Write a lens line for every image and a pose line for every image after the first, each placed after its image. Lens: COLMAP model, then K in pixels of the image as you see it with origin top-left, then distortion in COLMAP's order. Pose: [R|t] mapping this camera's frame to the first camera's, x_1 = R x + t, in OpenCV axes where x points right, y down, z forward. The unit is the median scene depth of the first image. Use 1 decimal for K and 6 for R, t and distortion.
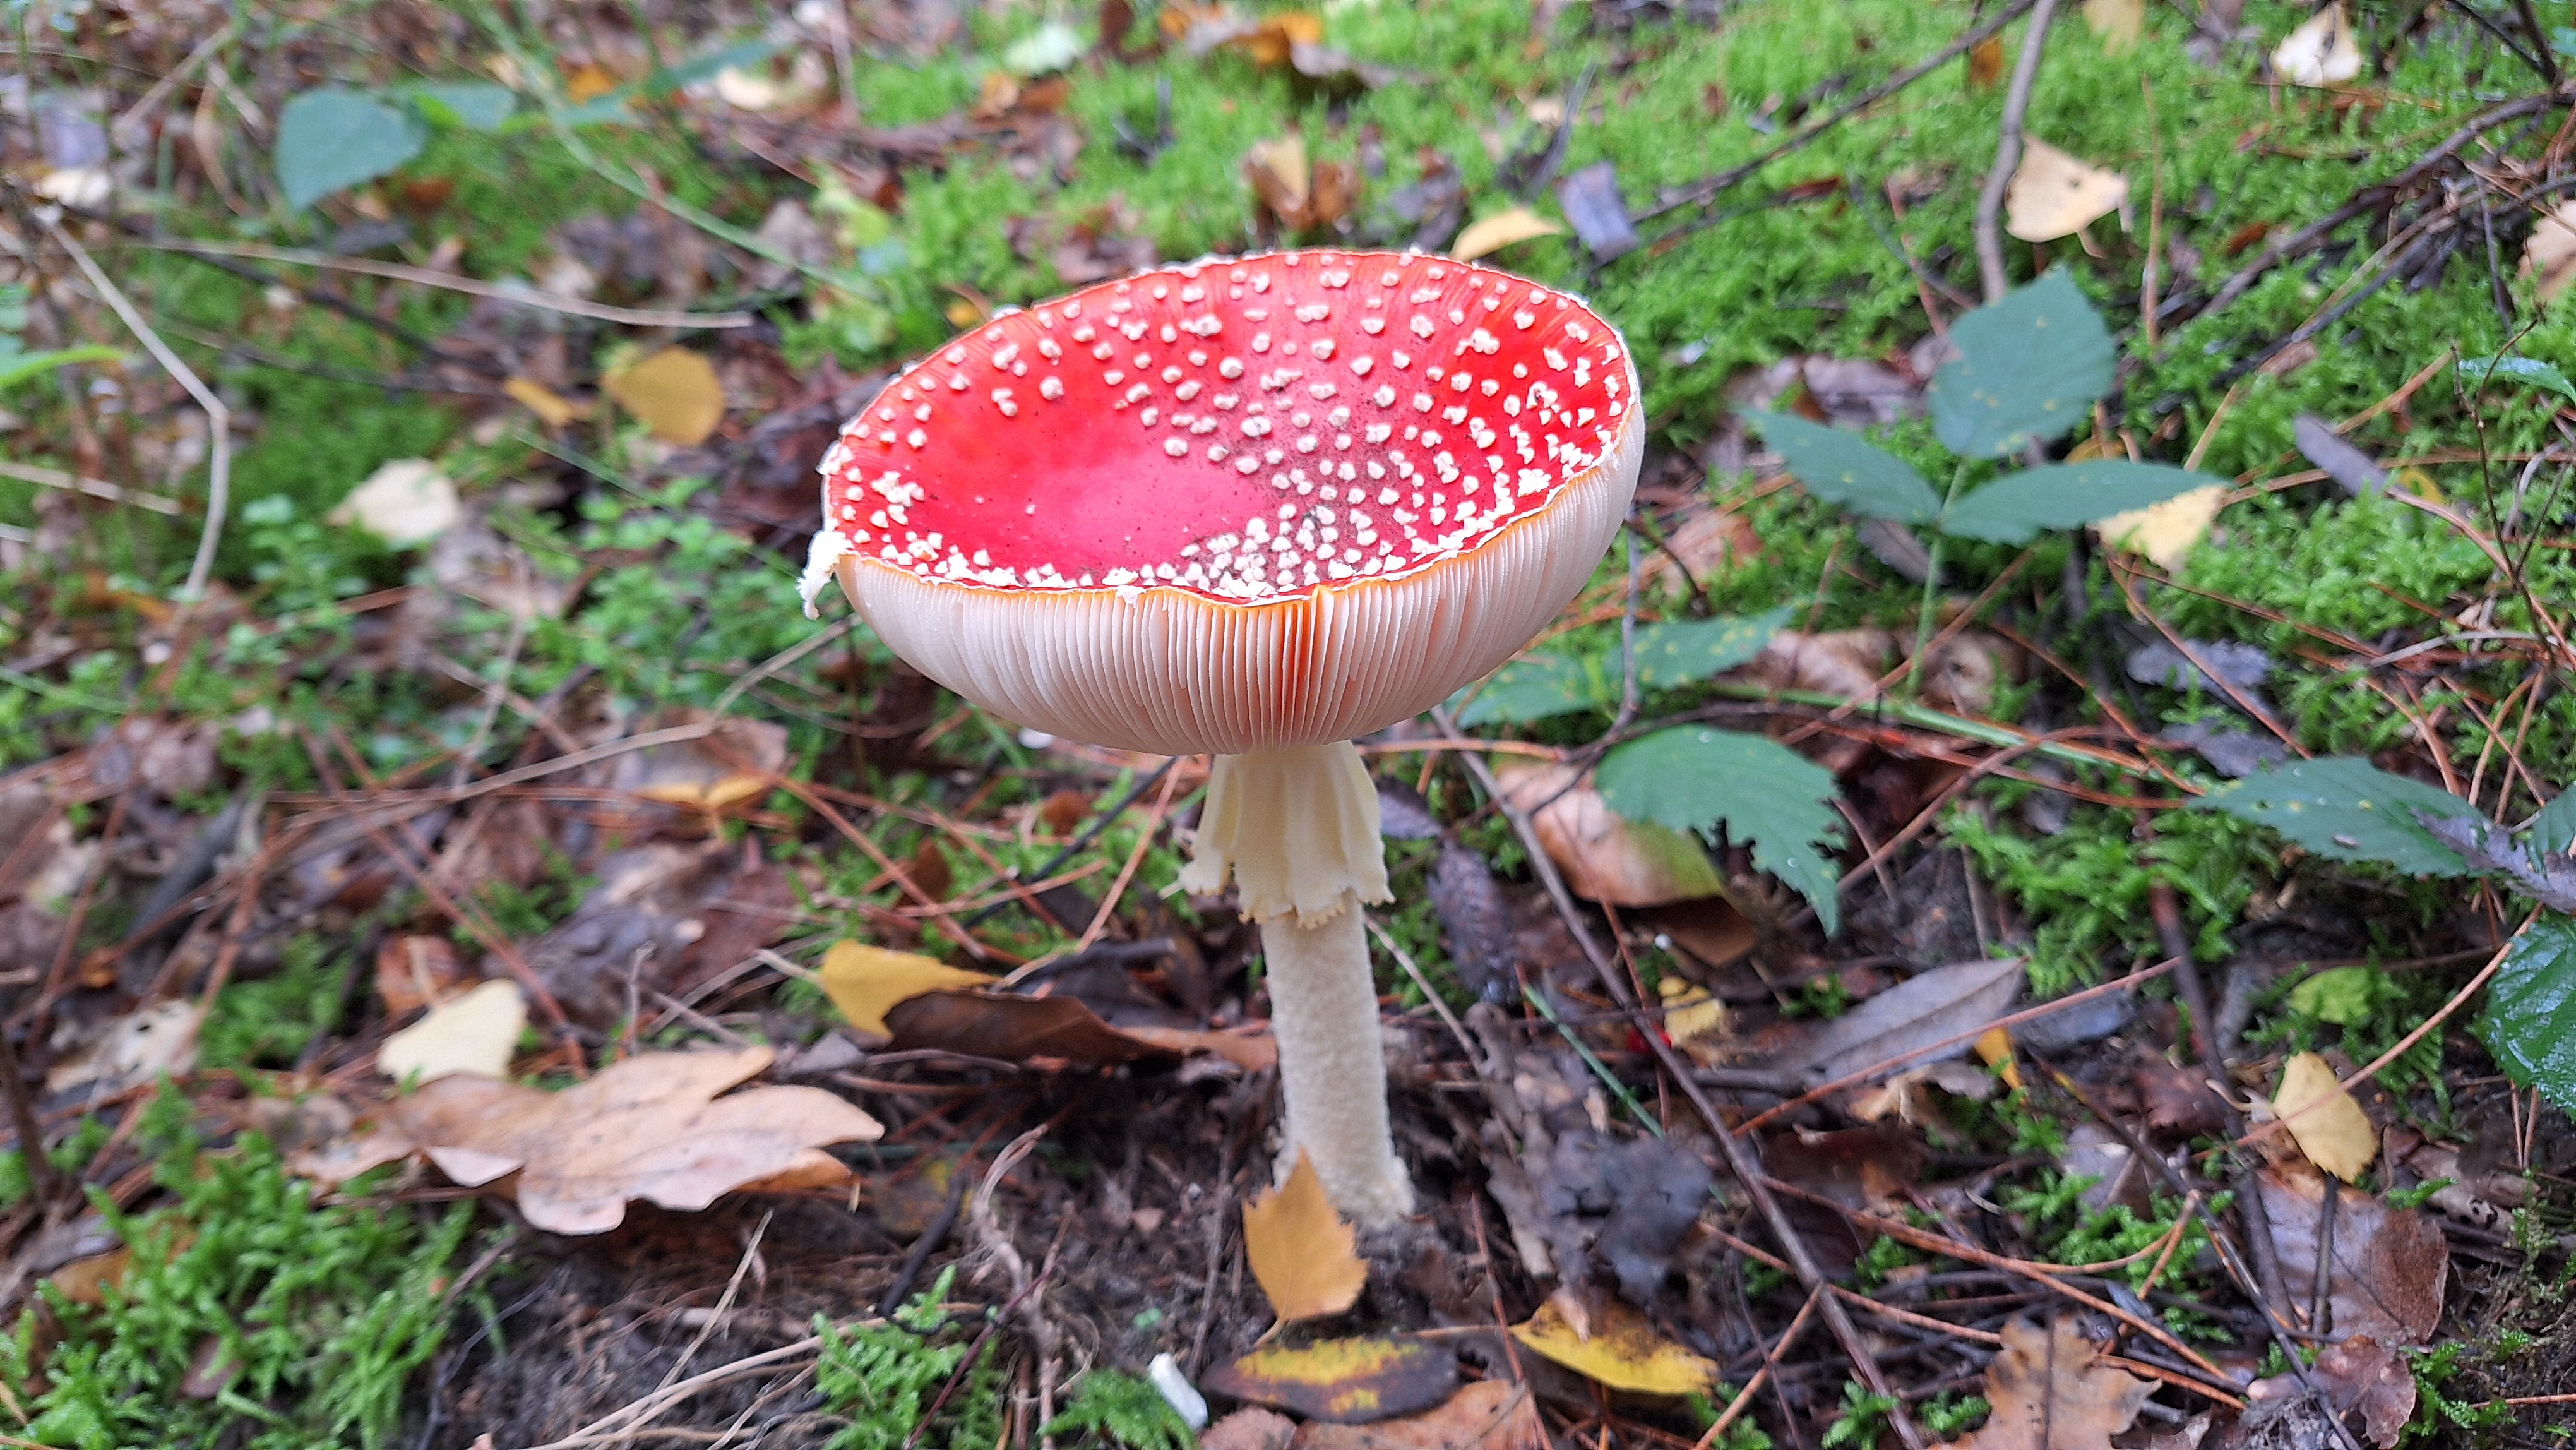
lens RADIAL K [[1798.9, 0, 1254.3], [0, 1798.9, 718.9], [0, 0, 1]] dist [0.024787, -0.000637]
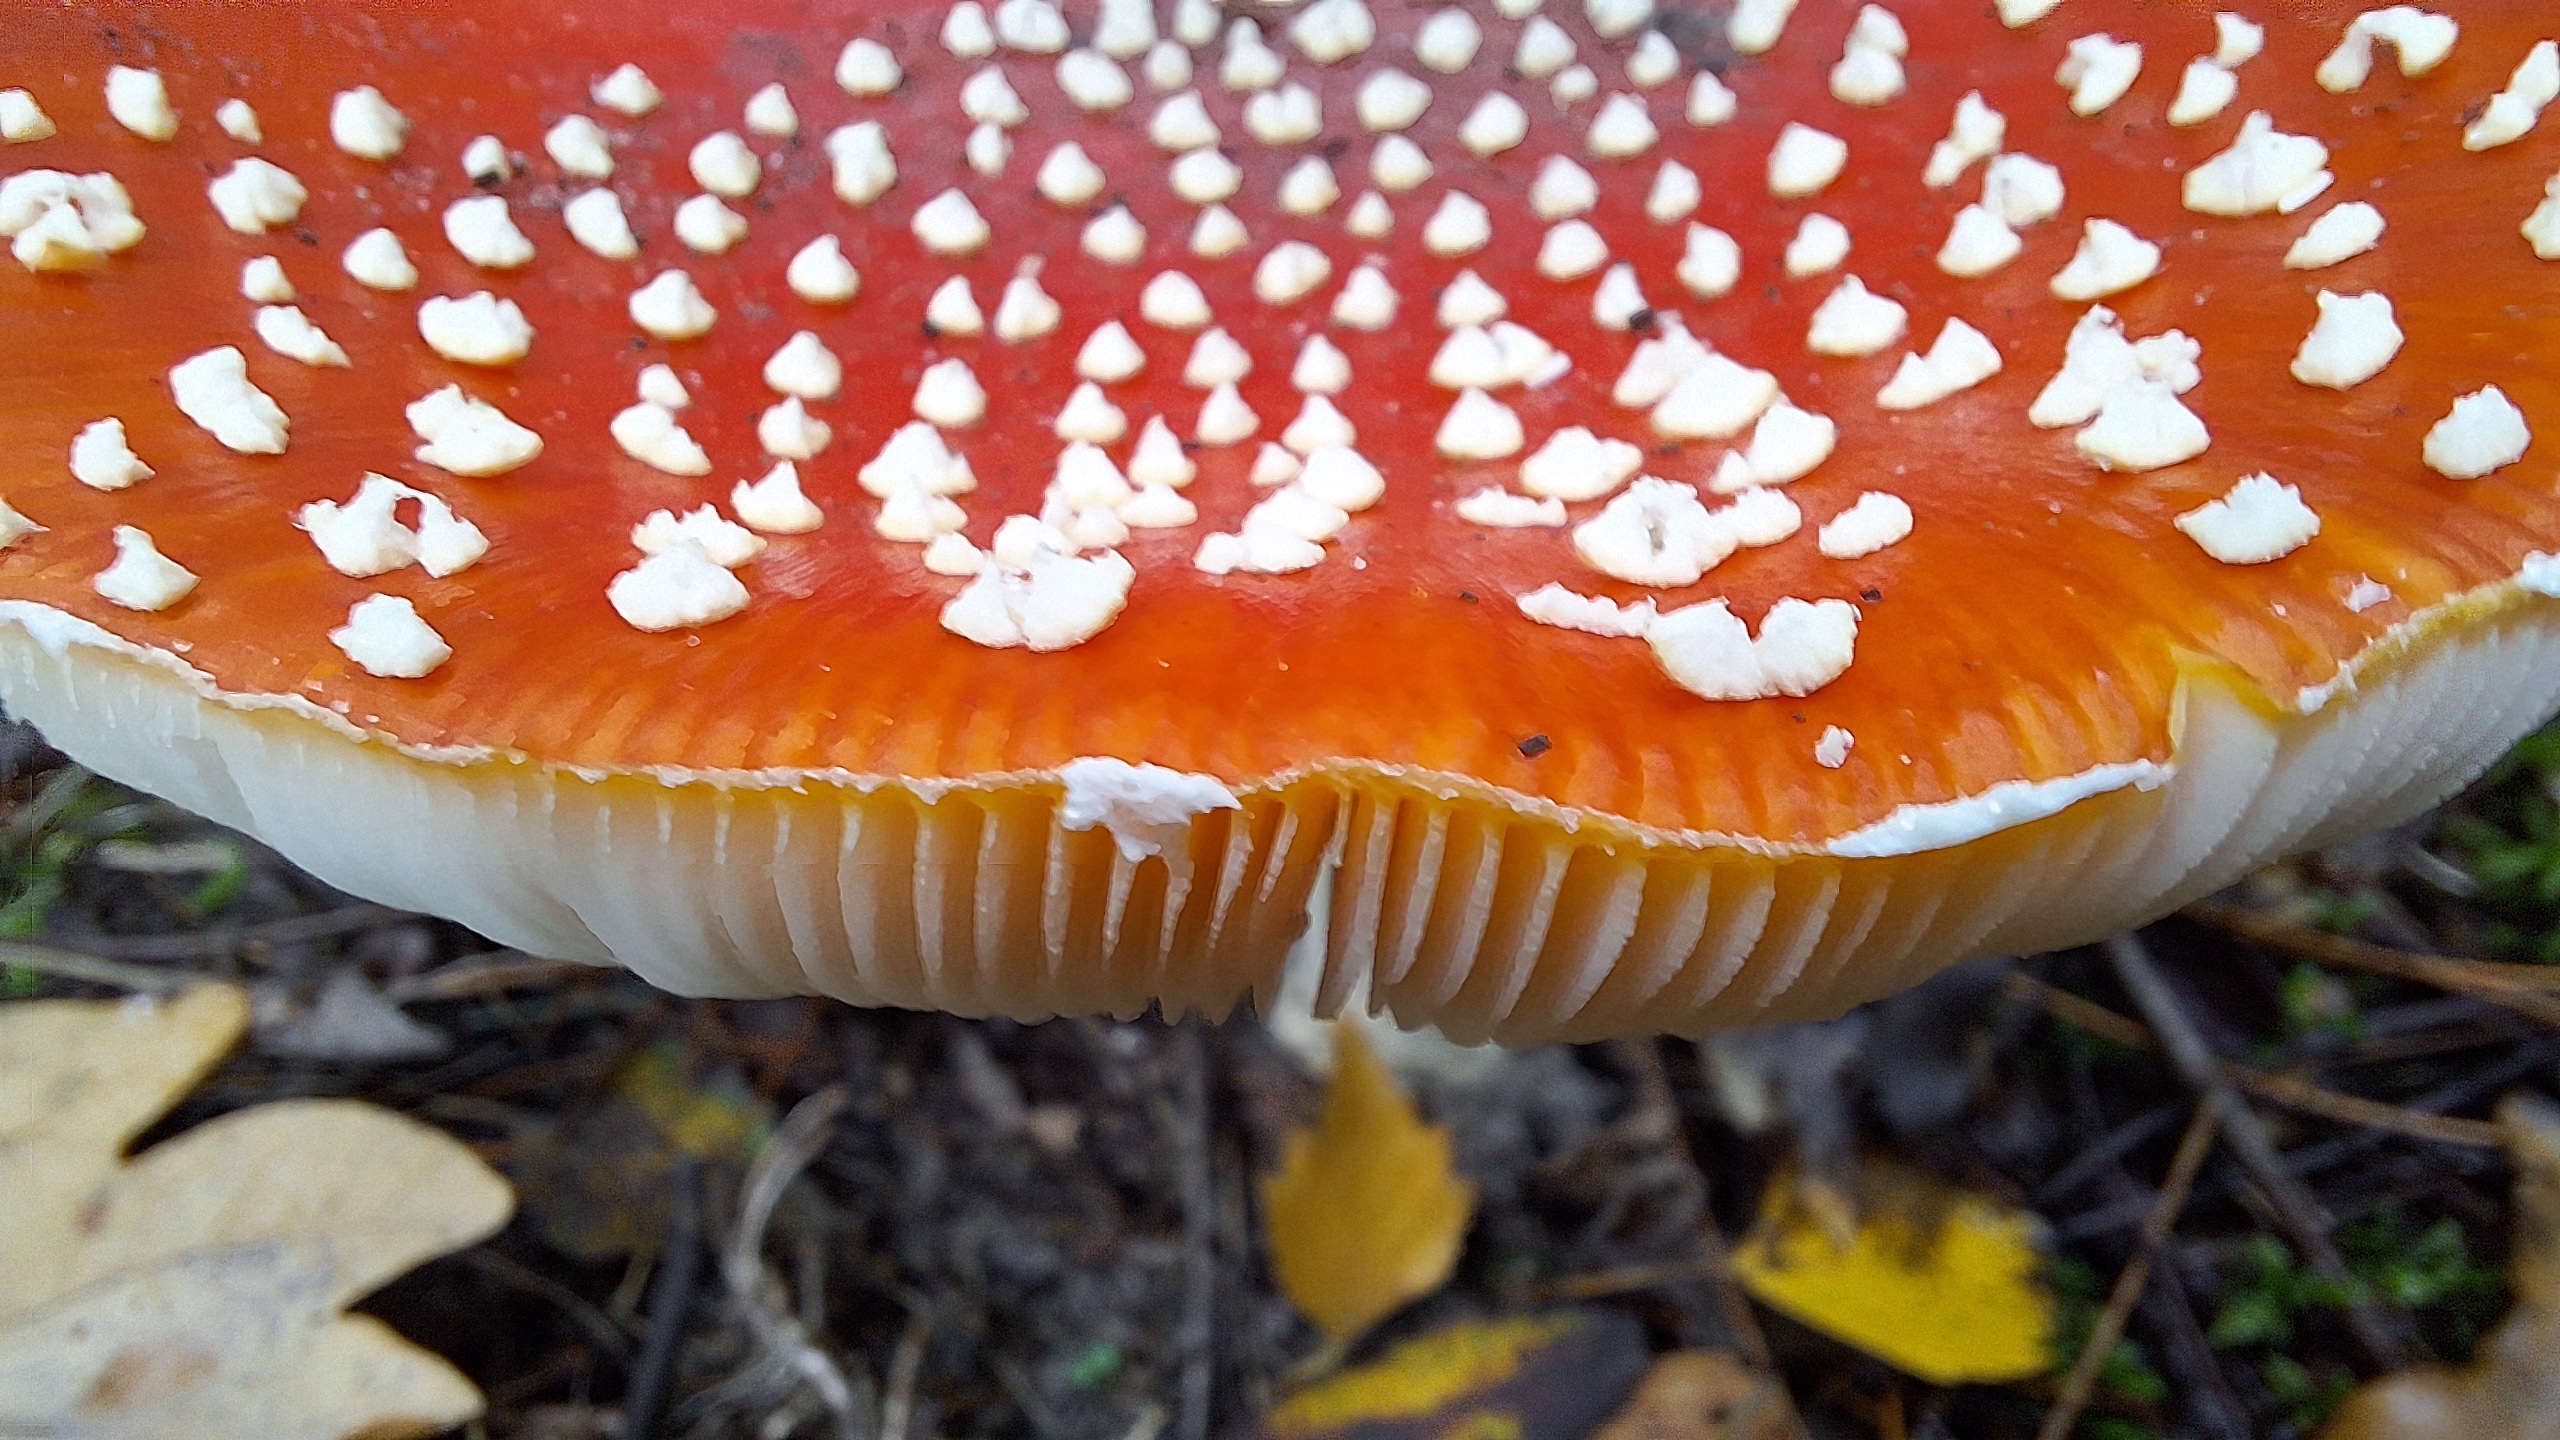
lens RADIAL K [[2019.3, 0, 1264.5], [0, 2019.3, 730.1], [0, 0, 1]] dist [-0.104317, 0.119848]
pose [[0.986879, -0.118221, 0.109974, -0.051489], [0.054885, 0.886168, 0.460101, -0.105221], [-0.151849, -0.448028, 0.881029, 0.548209]]
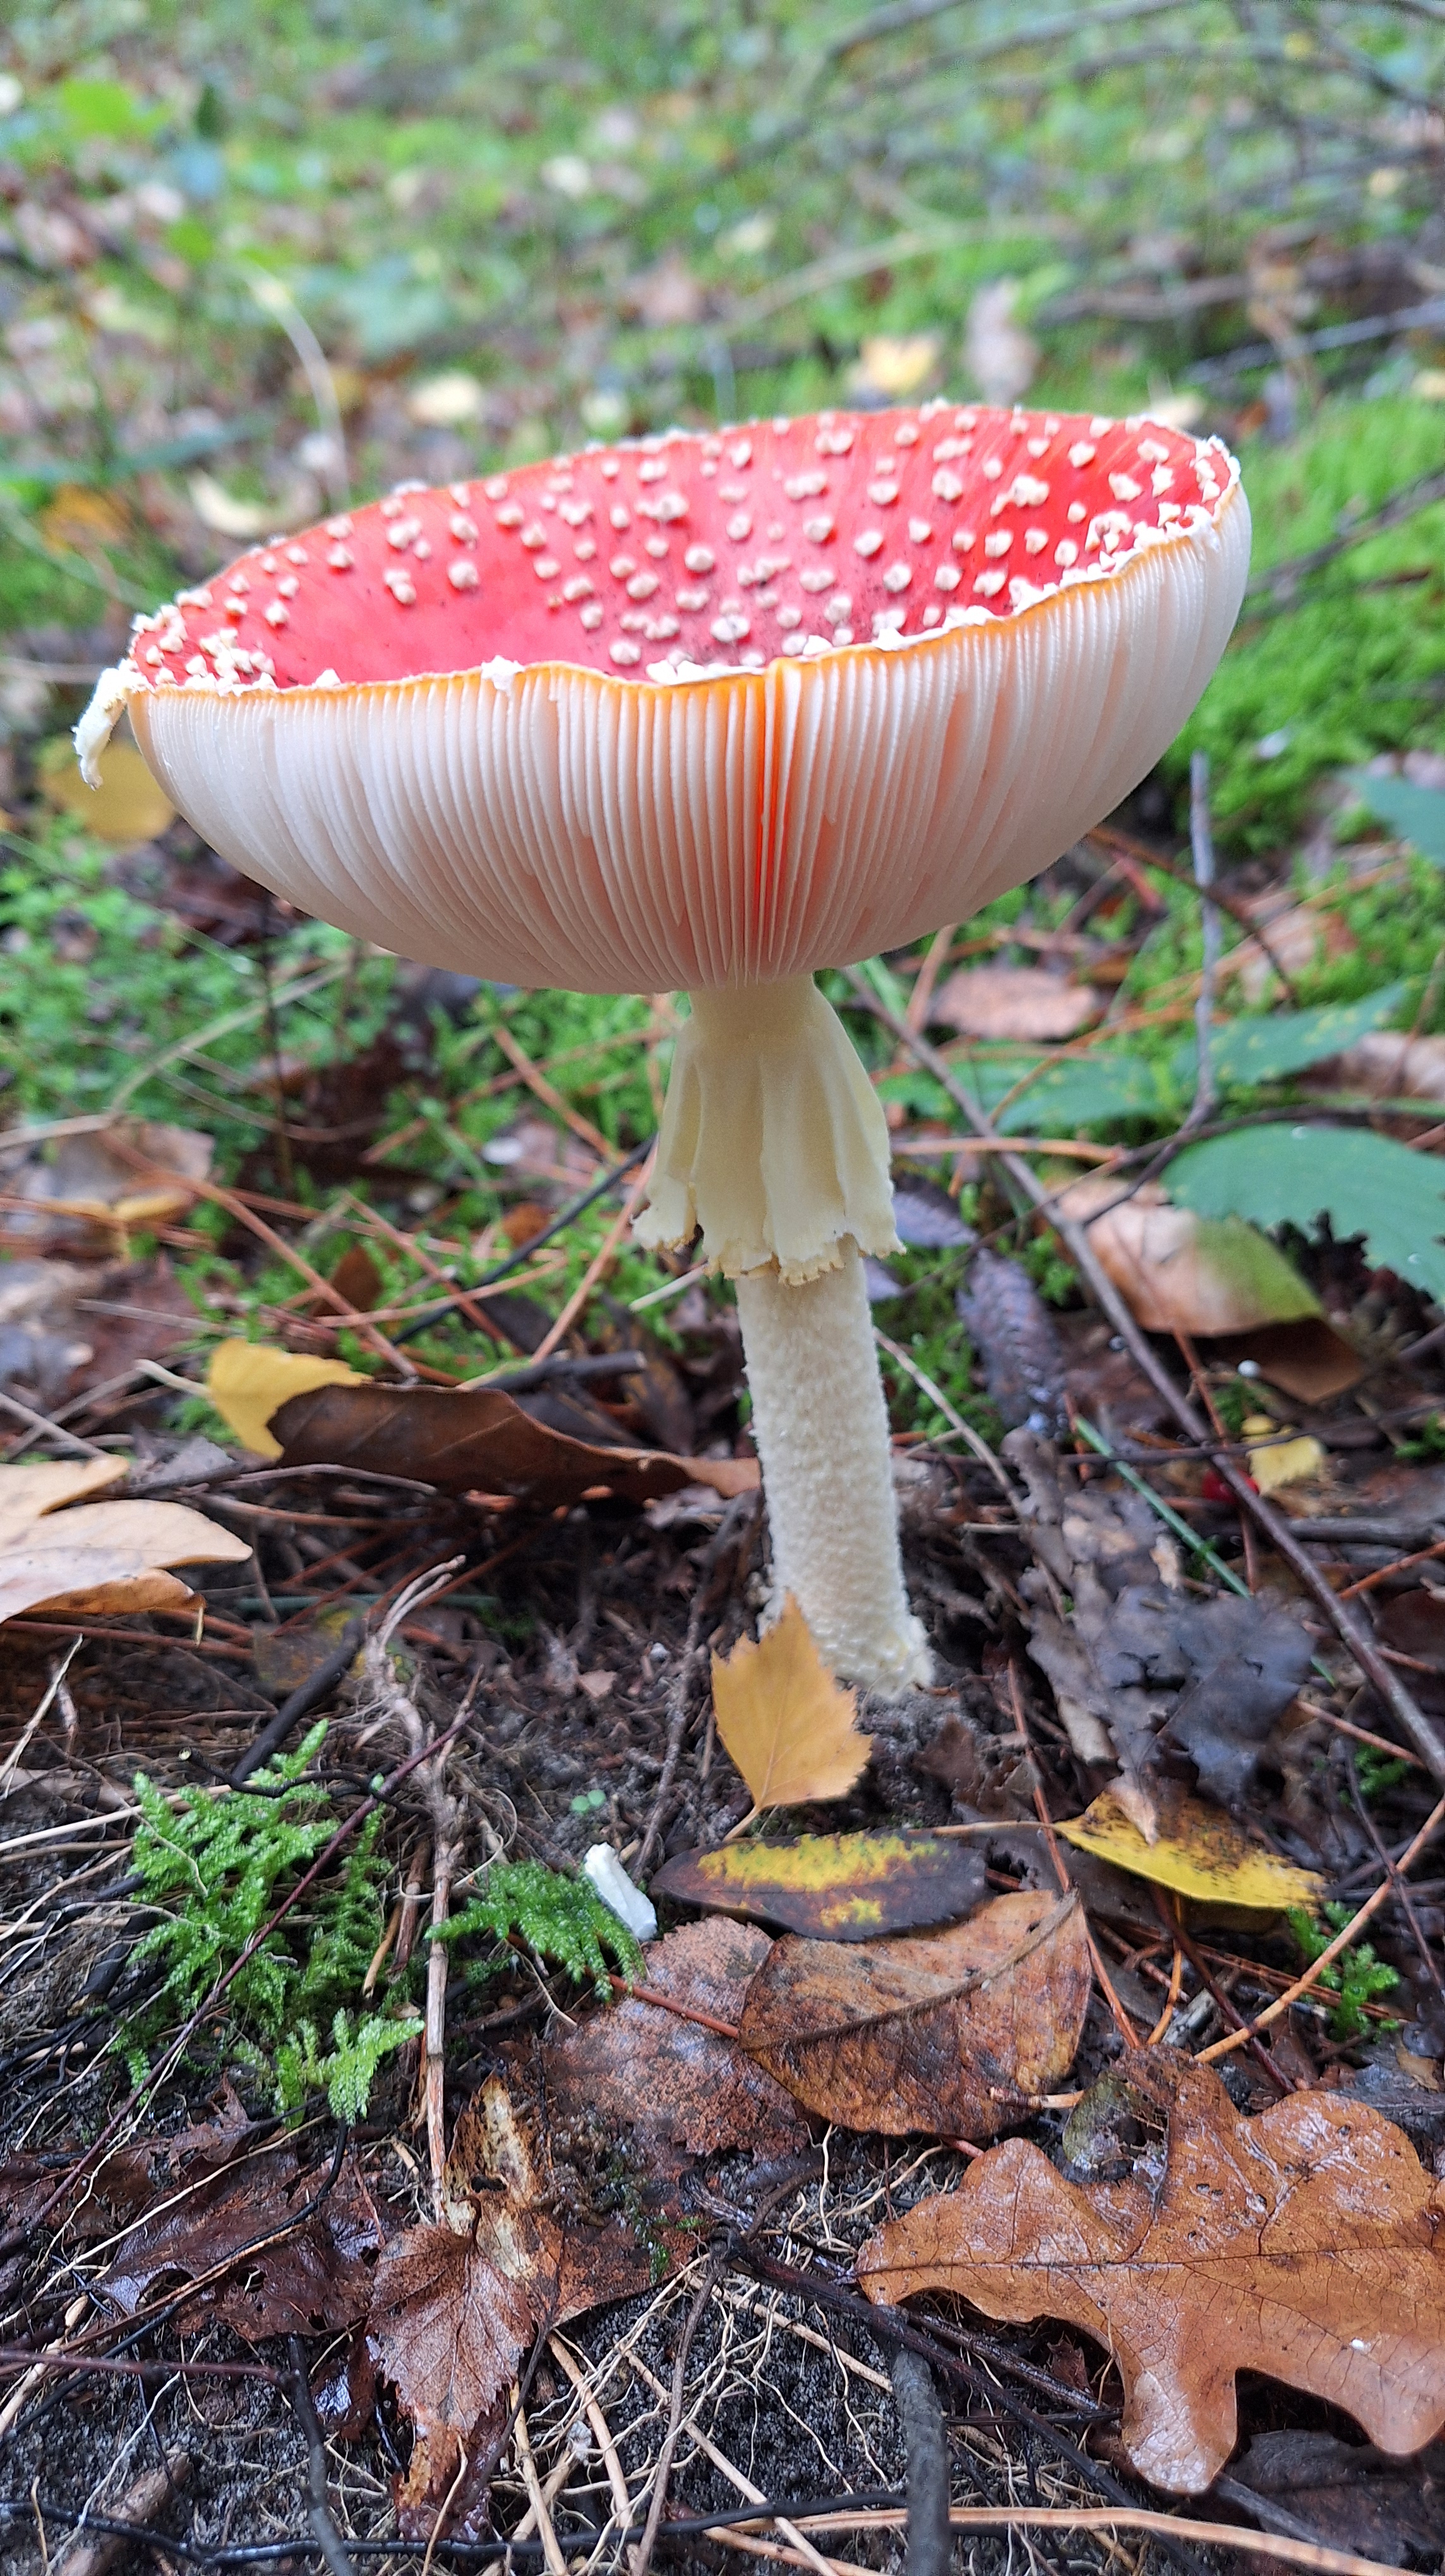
lens RADIAL K [[1823.3, 0, 732.1], [0, 1823.3, 1238.9], [0, 0, 1]] dist [0.007561, -0.002448]
pose [[0.999289, 0.008680, -0.036681, 0.029970], [-0.009468, 0.999727, -0.021378, 0.105183], [0.036485, 0.021710, 0.999098, 0.209466]]
